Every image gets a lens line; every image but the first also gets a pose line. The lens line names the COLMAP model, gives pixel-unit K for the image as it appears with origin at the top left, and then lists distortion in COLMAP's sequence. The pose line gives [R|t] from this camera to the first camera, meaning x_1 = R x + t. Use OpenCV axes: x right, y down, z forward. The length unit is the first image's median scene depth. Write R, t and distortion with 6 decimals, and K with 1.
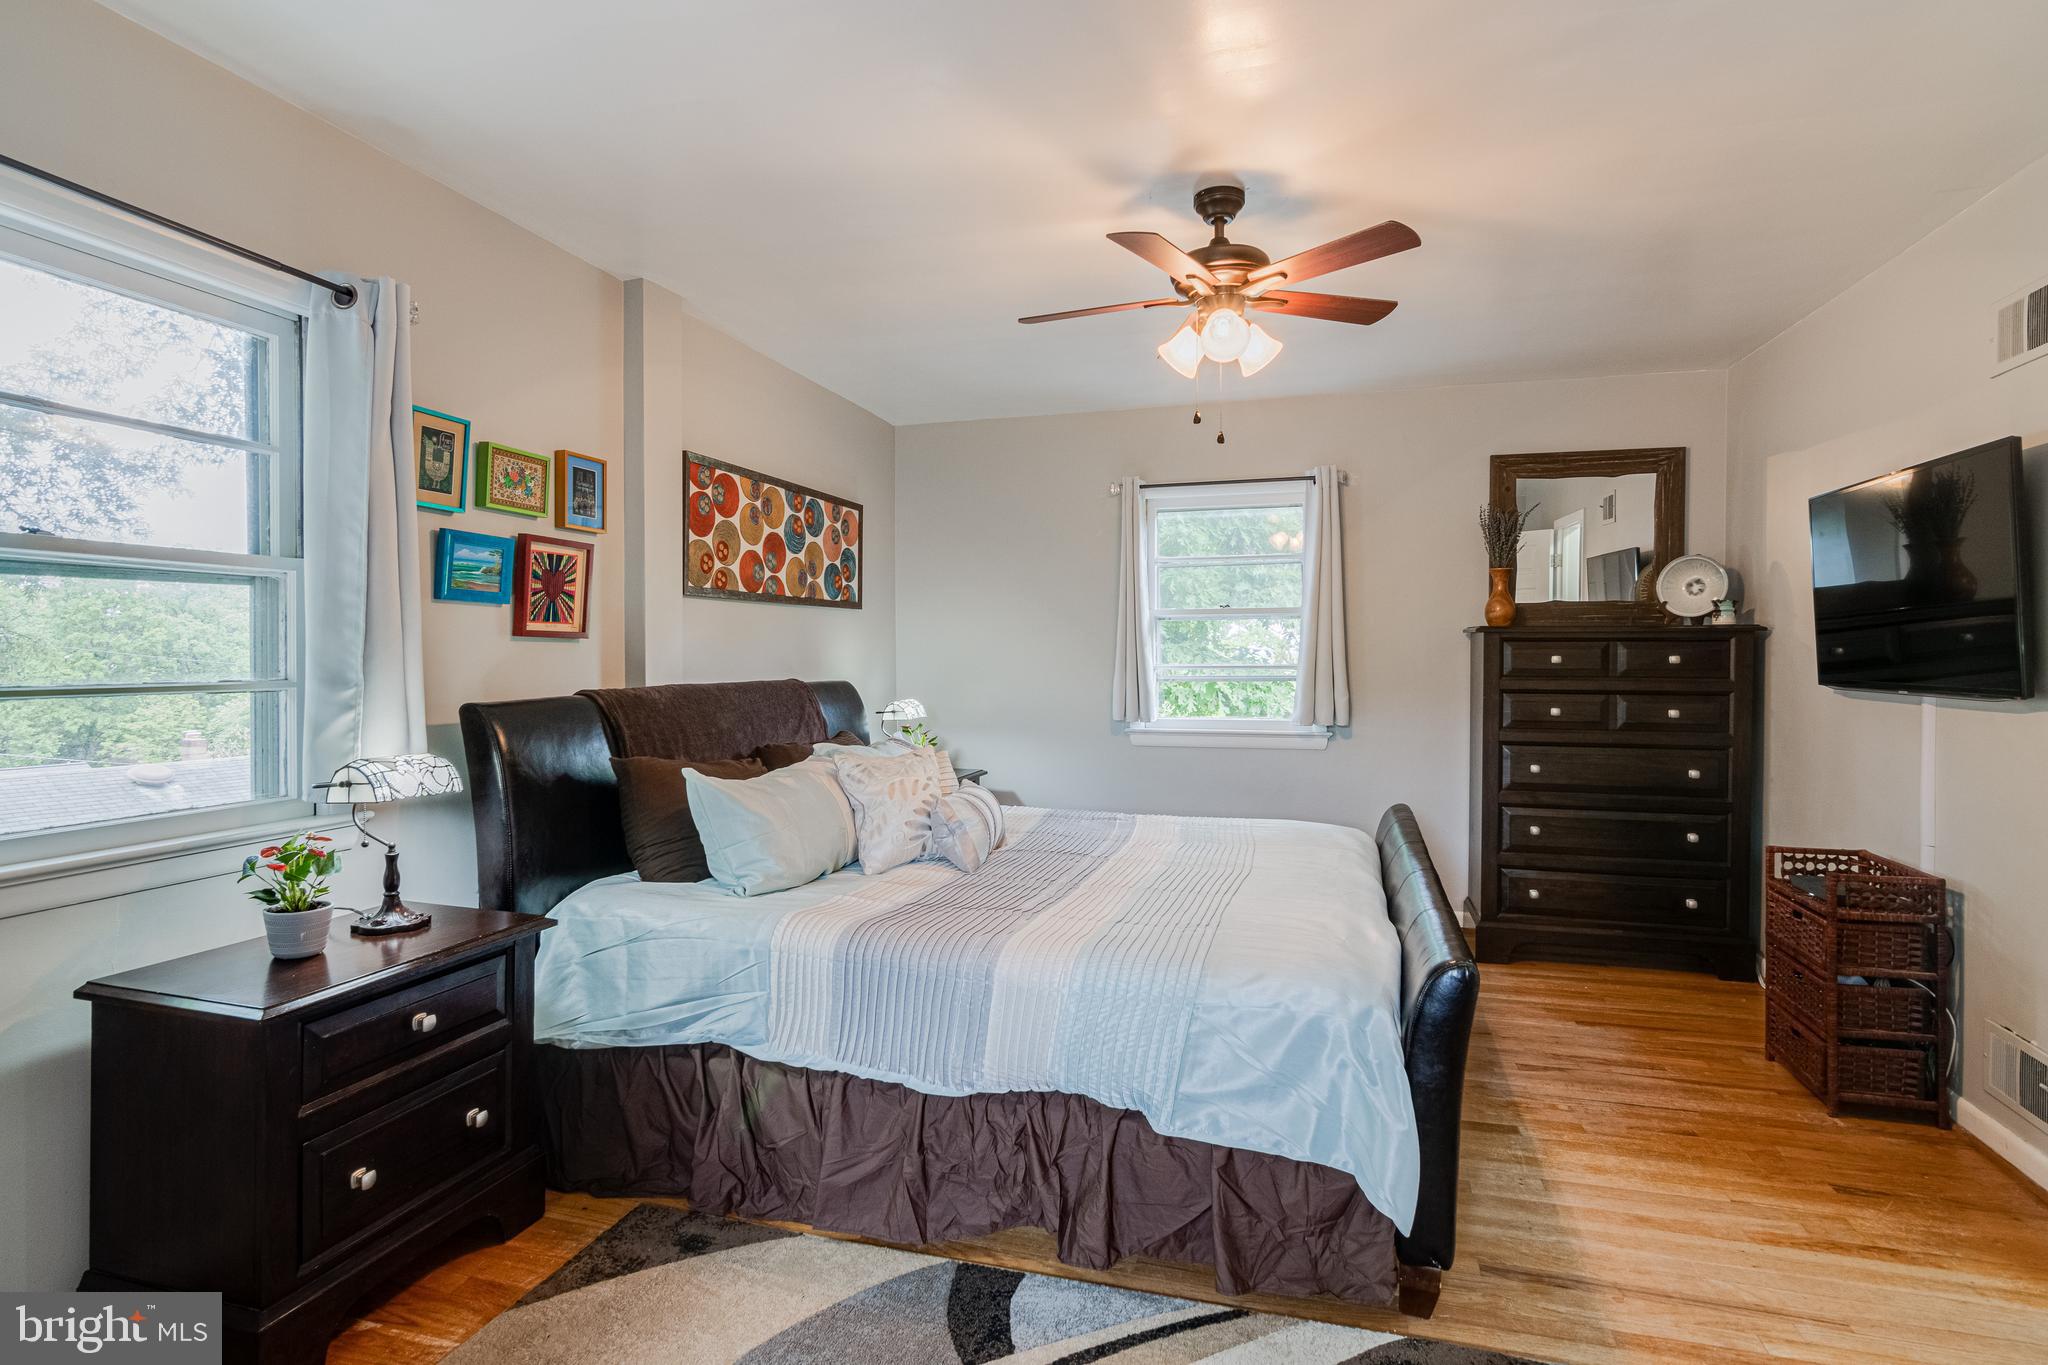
lens RADIAL K [[1069.7, 0, 1028.6], [0, 1069.7, 666.8], [0, 0, 1]] dist [0.002116, -0.000518]
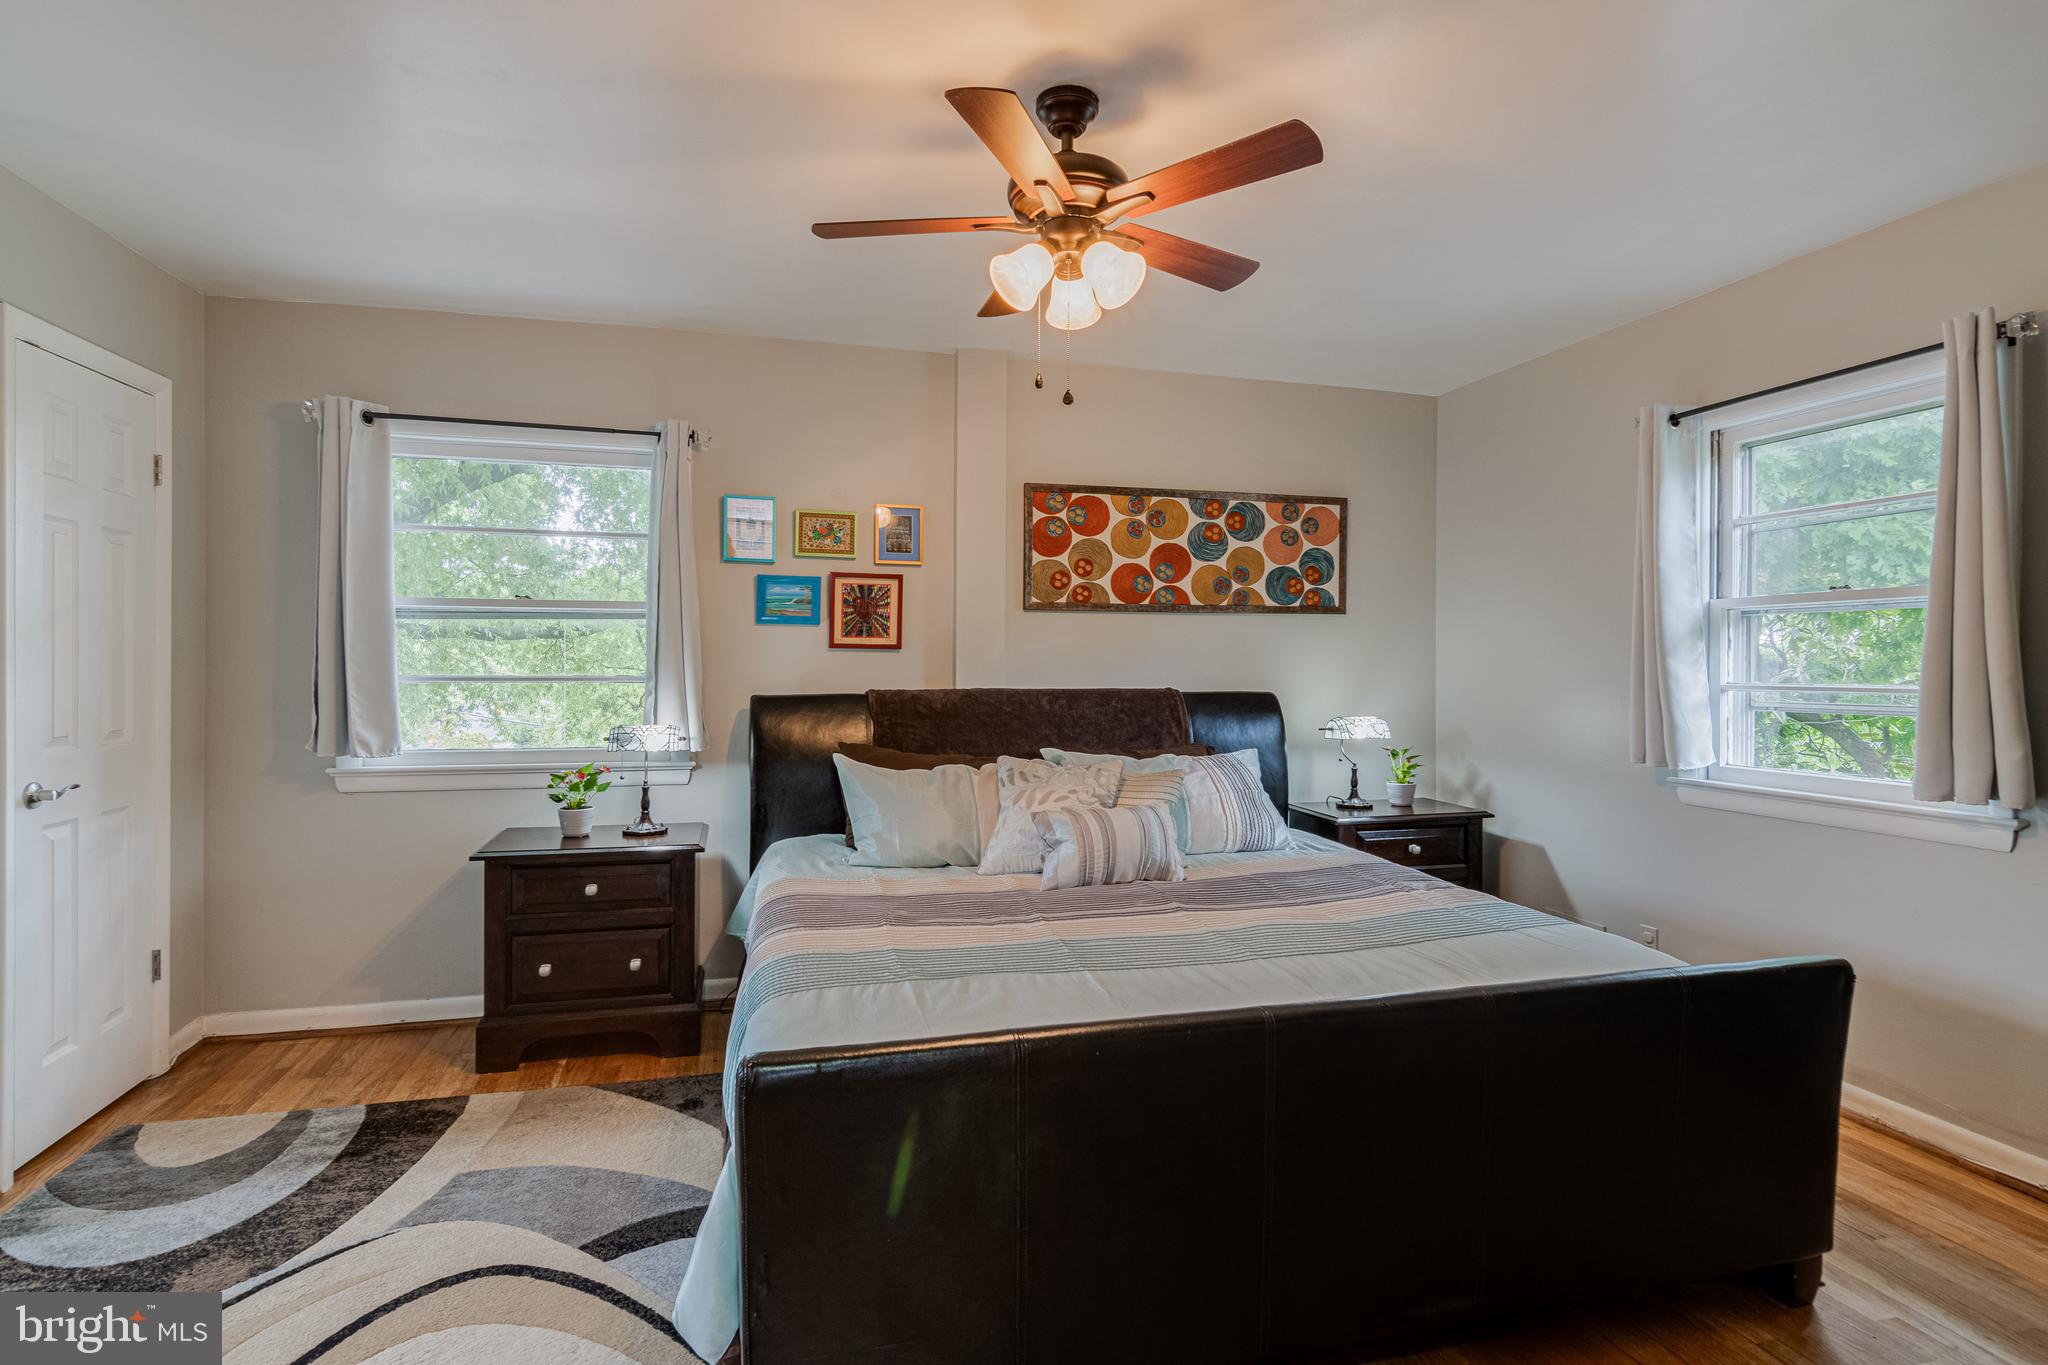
lens RADIAL K [[1069.7, 0, 1028.6], [0, 1069.7, 666.8], [0, 0, 1]] dist [0.002116, -0.000518]
pose [[0.515959, 0.017381, -0.856437, 0.613208], [-0.017199, 0.999803, 0.009929, -0.017139], [0.856441, 0.009607, 0.516156, 0.391041]]
